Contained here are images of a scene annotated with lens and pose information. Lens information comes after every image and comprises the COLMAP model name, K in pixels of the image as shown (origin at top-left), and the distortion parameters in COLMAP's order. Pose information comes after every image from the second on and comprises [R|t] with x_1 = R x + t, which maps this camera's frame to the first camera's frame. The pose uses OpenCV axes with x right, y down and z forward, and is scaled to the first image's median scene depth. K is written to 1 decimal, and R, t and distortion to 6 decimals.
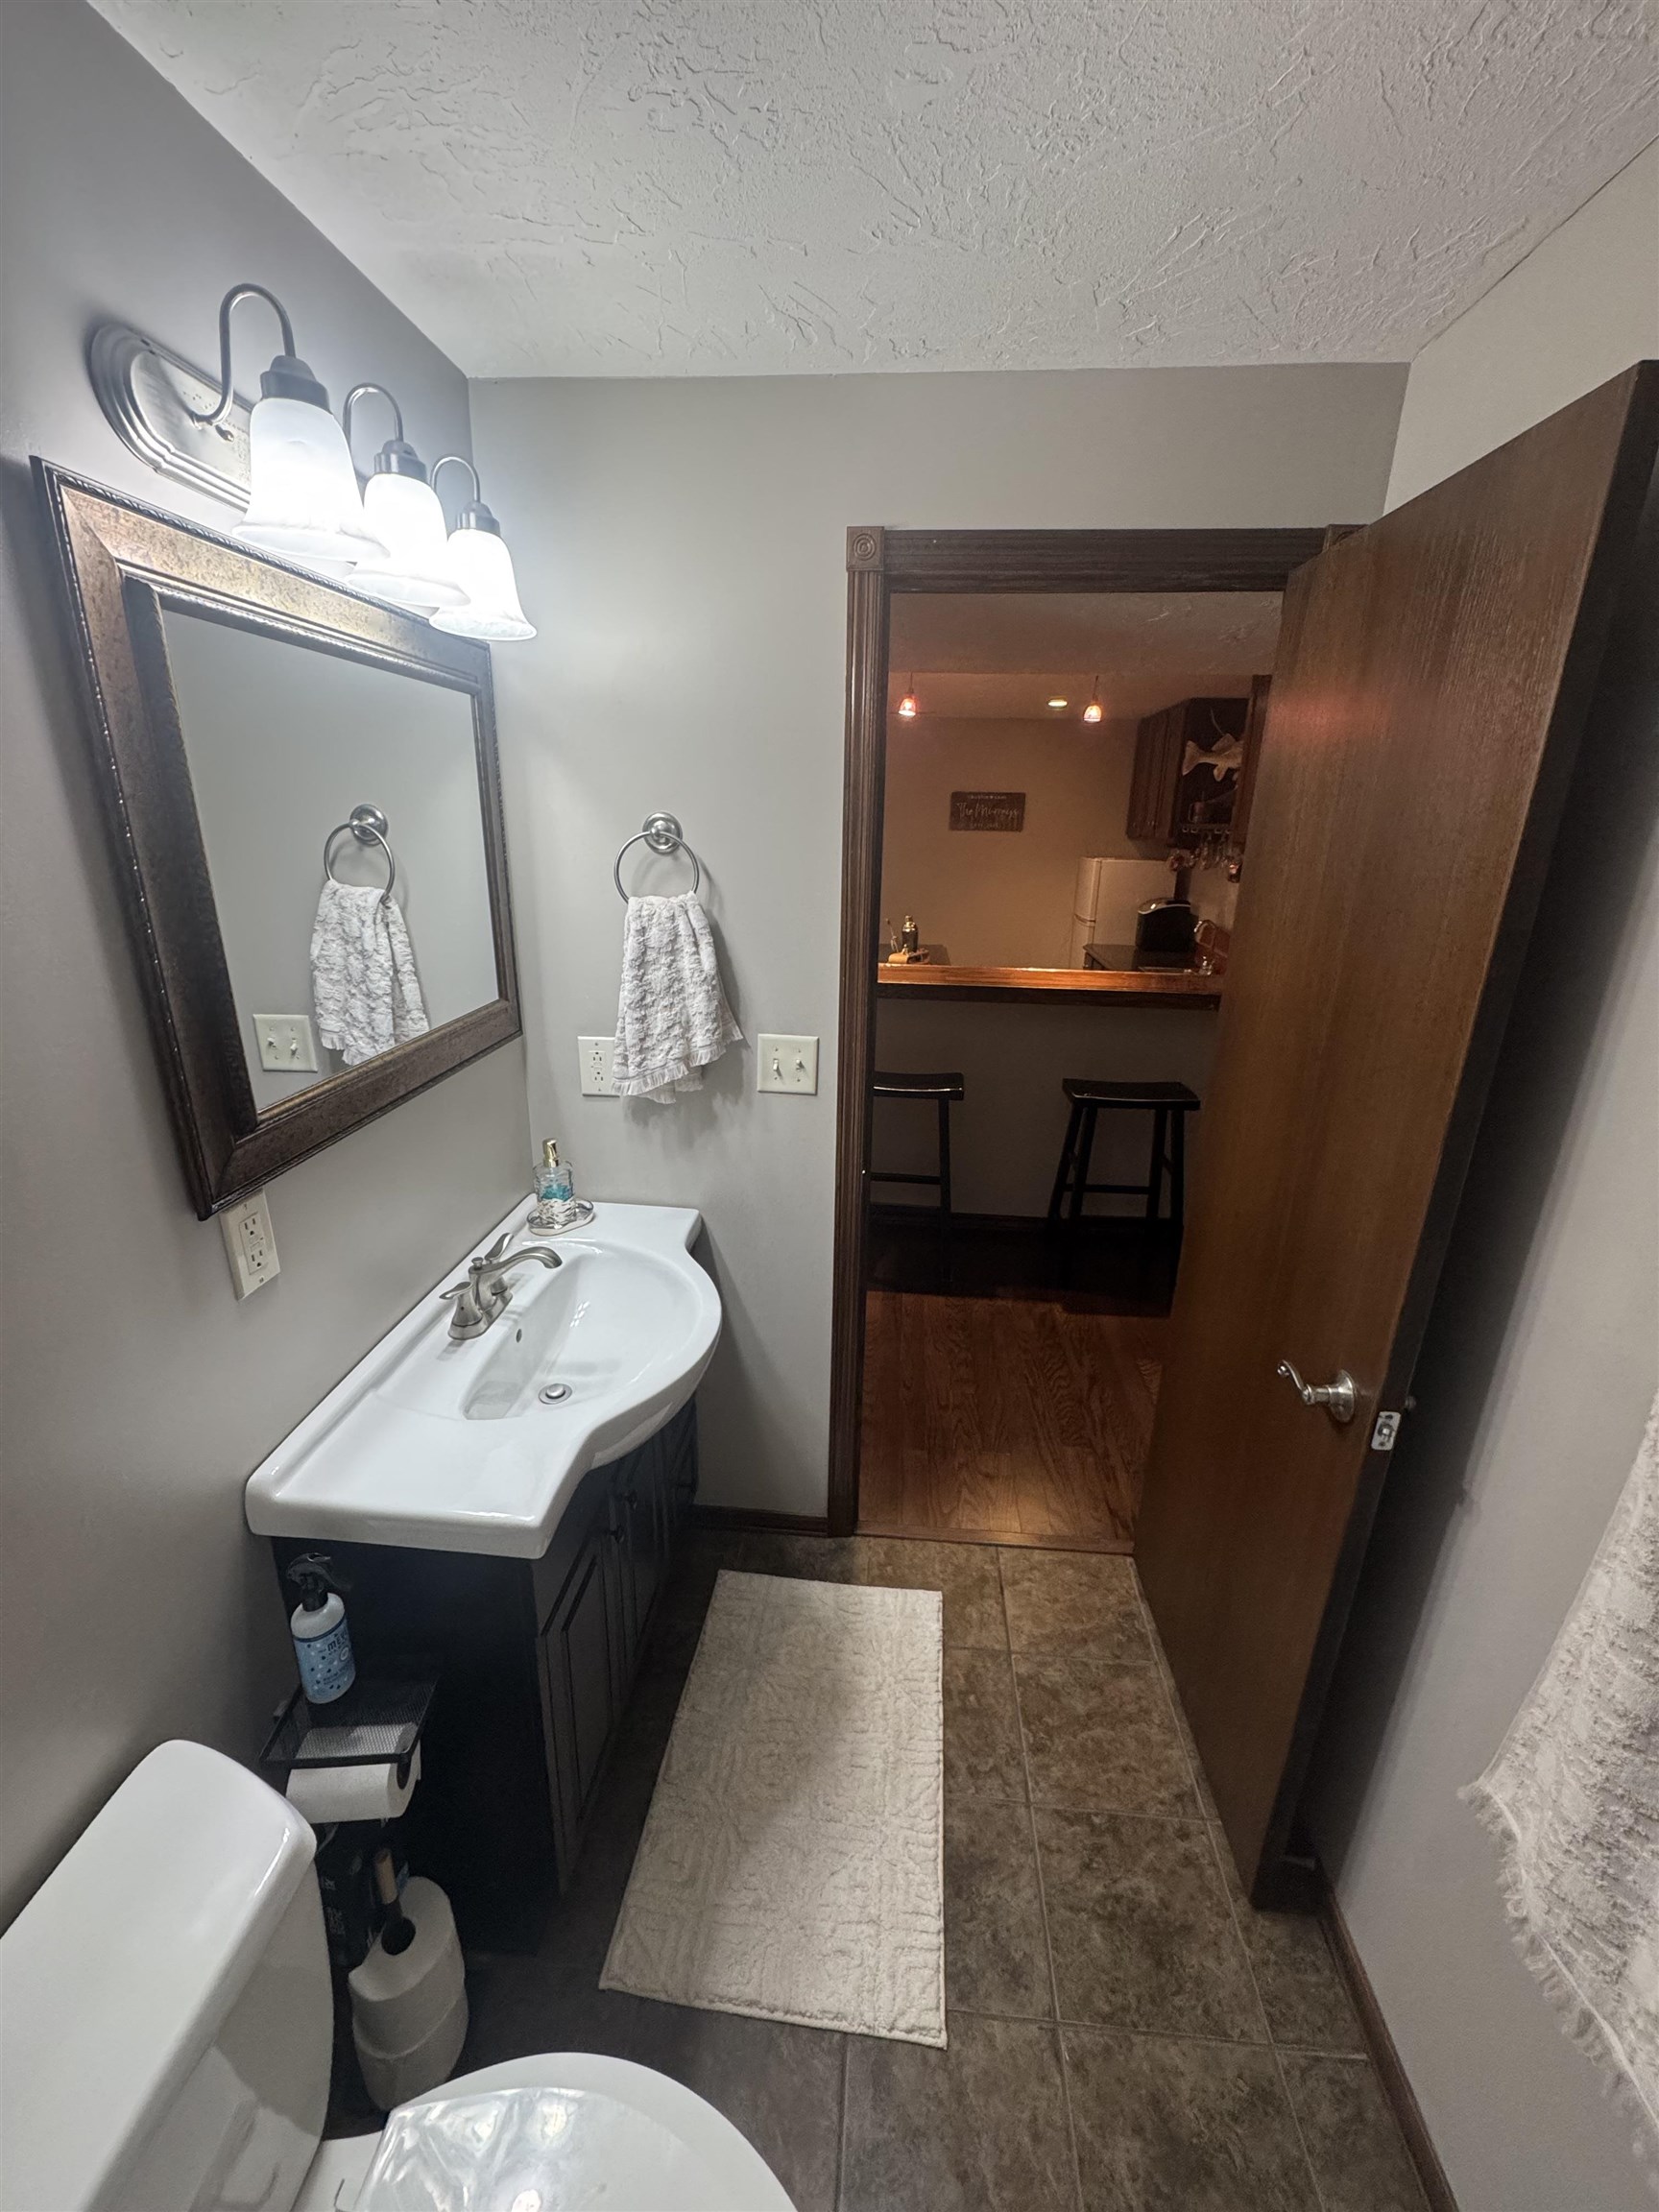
lens RADIAL K [[879.7, 0, 833.2], [0, 879.7, 1106.2], [0, 0, 1]] dist [-0.009864, 0.000125]
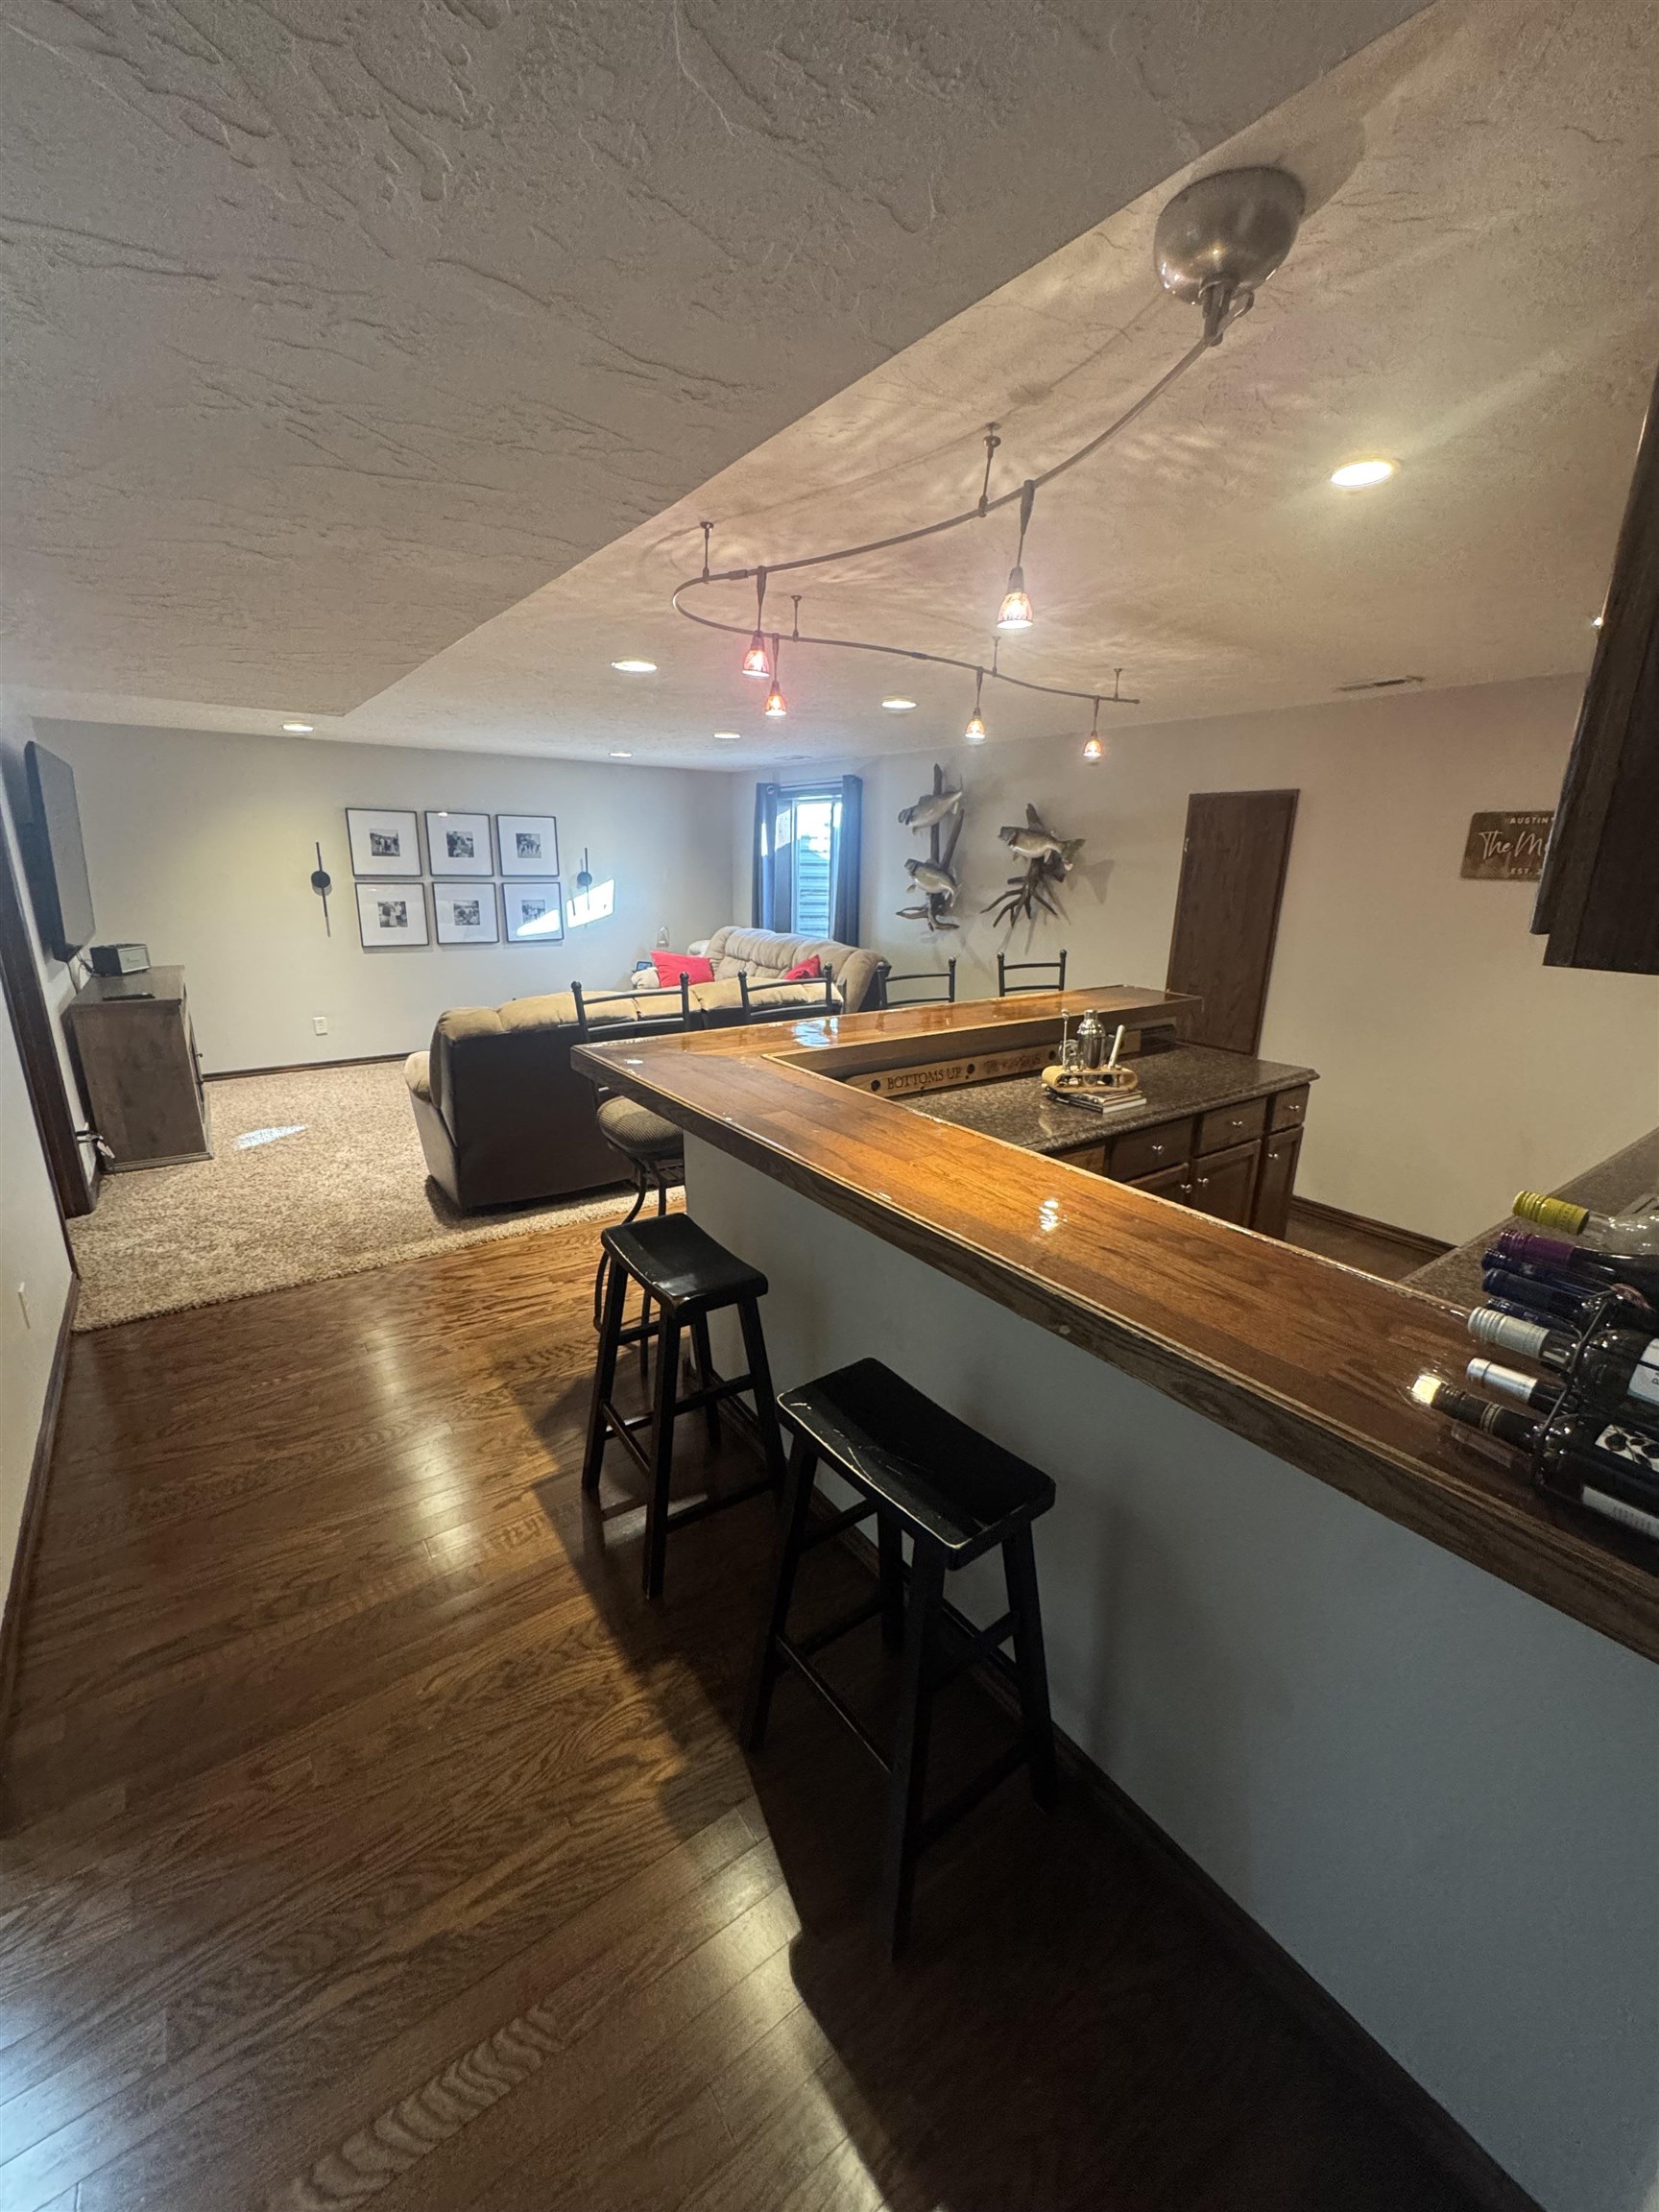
lens RADIAL K [[879.7, 0, 828.5], [0, 879.7, 1100.9], [0, 0, 1]] dist [-0.009864, 0.000125]
pose [[0.656371, 0.205739, -0.725843, 1.226160], [-0.245789, 0.967923, 0.052093, -0.403868], [0.713278, 0.144212, 0.685885, 1.328058]]
